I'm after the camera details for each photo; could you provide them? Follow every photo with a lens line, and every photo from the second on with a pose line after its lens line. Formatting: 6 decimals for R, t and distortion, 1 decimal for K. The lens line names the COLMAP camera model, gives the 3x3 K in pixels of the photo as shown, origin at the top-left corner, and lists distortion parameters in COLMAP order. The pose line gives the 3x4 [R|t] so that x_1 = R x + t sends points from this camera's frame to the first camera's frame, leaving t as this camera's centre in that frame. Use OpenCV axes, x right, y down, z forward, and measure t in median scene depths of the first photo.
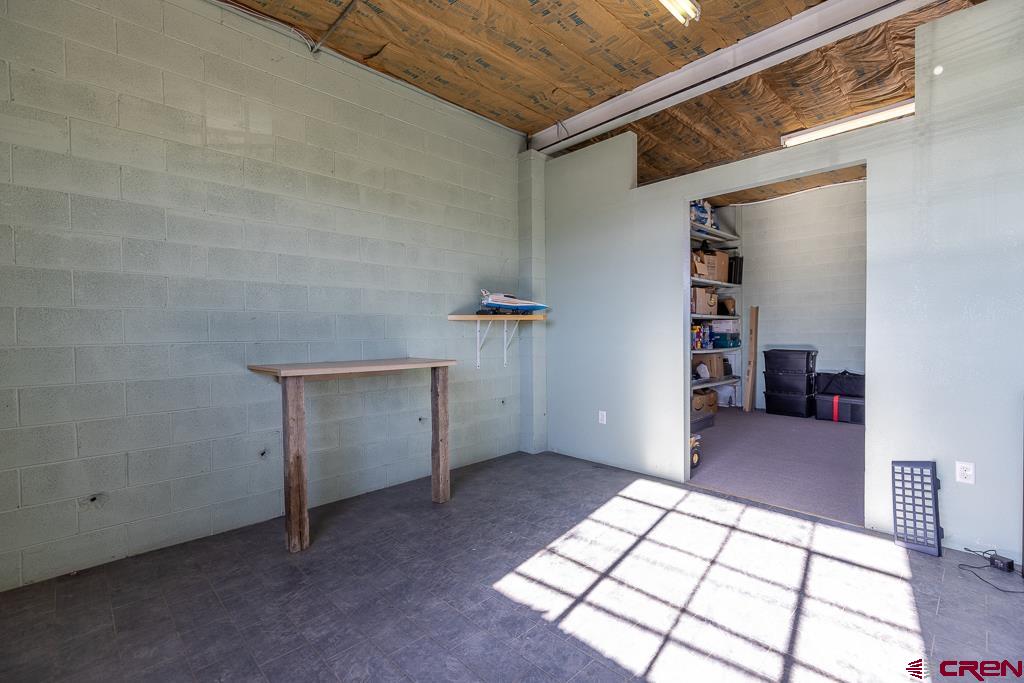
lens RADIAL K [[464.8, 0, 513.4], [0, 464.8, 340.5], [0, 0, 1]] dist [0.016026, 0.000375]
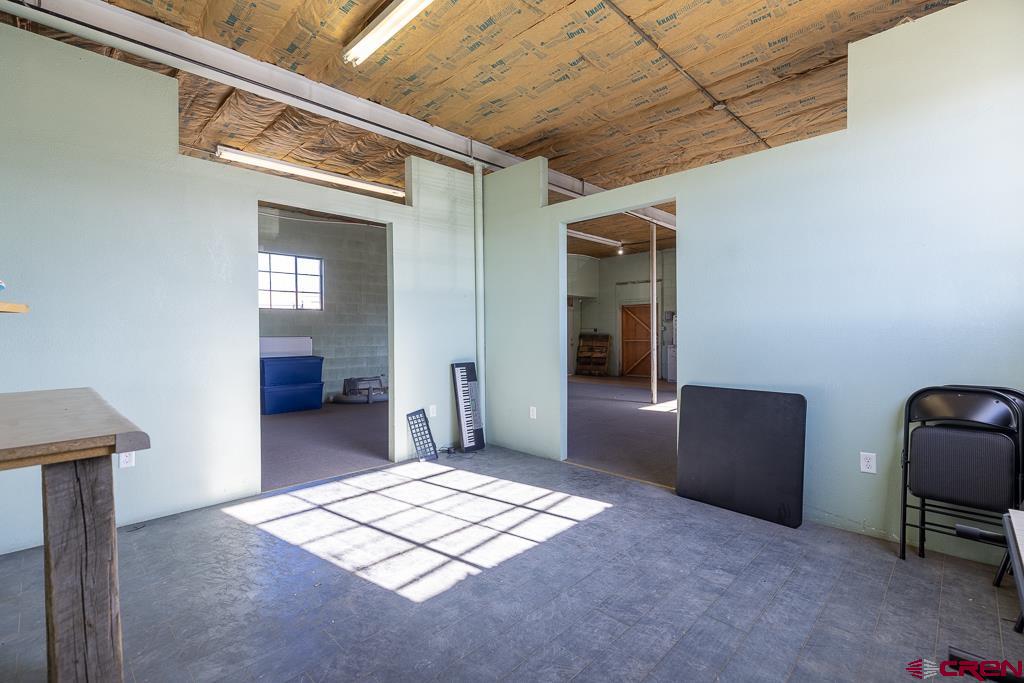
lens RADIAL K [[464.8, 0, 513.1], [0, 464.8, 342.0], [0, 0, 1]] dist [0.016026, 0.000375]
pose [[-0.029212, -0.012077, 0.999500, -0.870435], [0.023316, 0.999647, 0.012760, -0.006790], [-0.999301, 0.023677, -0.028920, 0.725941]]
